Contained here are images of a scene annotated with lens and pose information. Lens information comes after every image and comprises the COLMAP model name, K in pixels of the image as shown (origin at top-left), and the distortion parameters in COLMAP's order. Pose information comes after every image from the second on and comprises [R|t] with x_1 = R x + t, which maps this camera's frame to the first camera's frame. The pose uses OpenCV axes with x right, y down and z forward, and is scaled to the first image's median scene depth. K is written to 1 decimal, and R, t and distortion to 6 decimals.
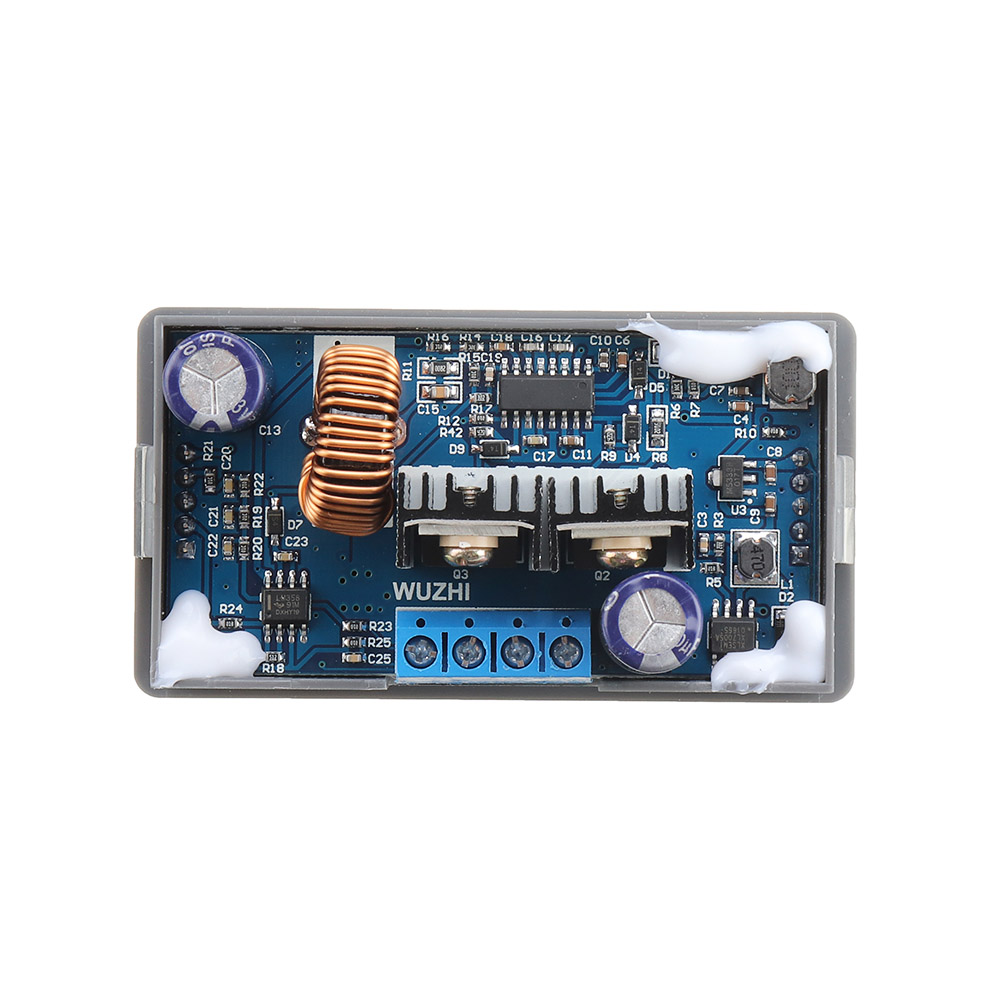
lens RADIAL K [[4672.7, 0, 500.0], [0, 4672.7, 500.0], [0, 0, 1]] dist [-0.465889, 3.206507]
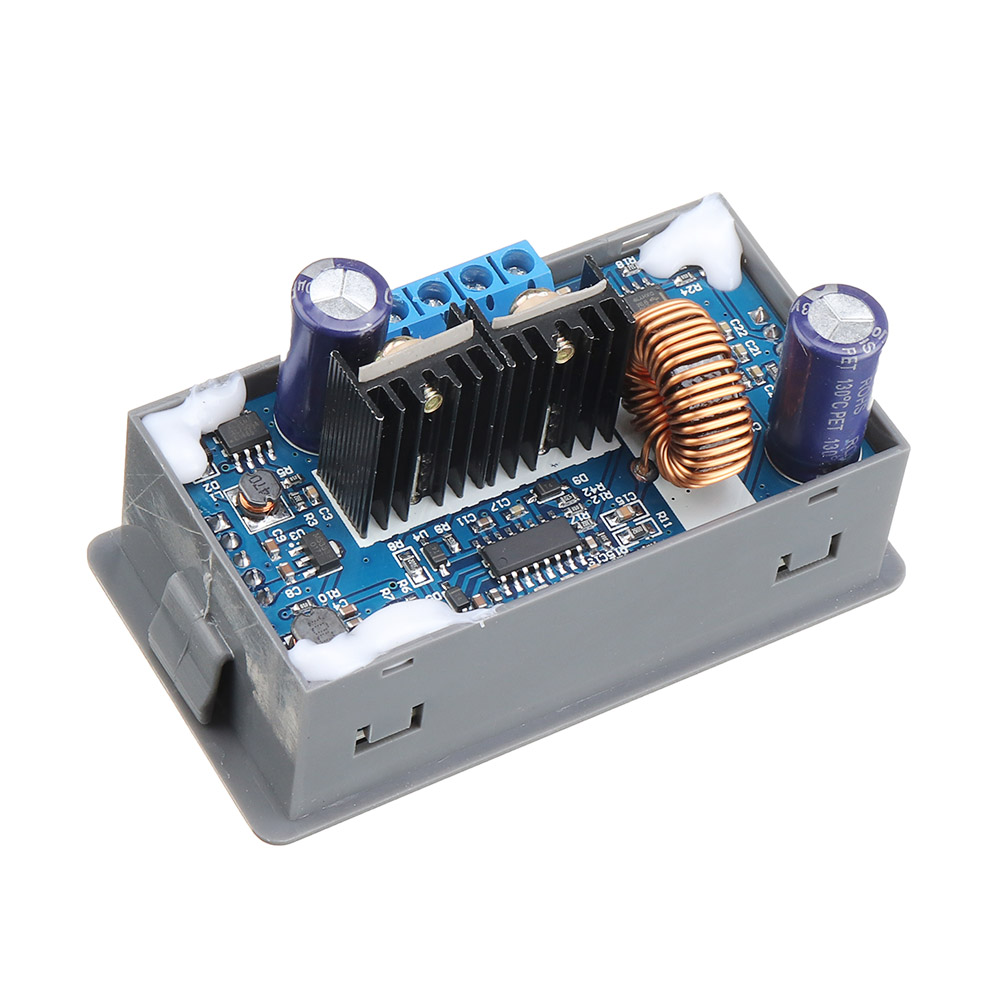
lens RADIAL K [[4672.7, 0, 500.0], [0, 4672.7, 500.0], [0, 0, 1]] dist [-0.465889, 3.206507]
pose [[-0.861989, 0.345690, -0.370774, 0.369356], [-0.498991, -0.707535, 0.500402, -0.495027], [-0.089352, 0.616354, 0.782383, 0.239111]]
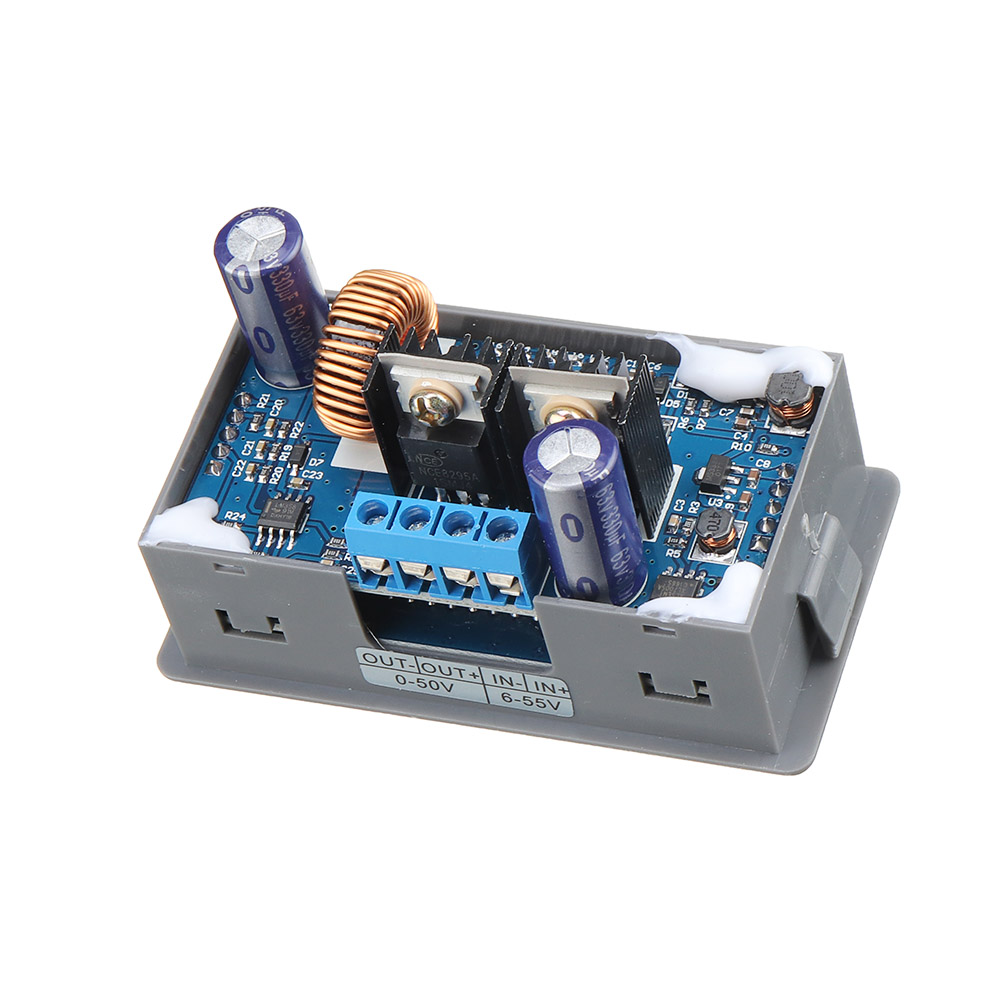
lens RADIAL K [[4672.7, 0, 500.0], [0, 4672.7, 500.0], [0, 0, 1]] dist [-0.465889, 3.206507]
pose [[0.938211, 0.122510, -0.323654, 0.342552], [-0.290580, 0.786808, -0.544515, 0.581737], [0.187945, 0.604917, 0.773791, 0.186042]]
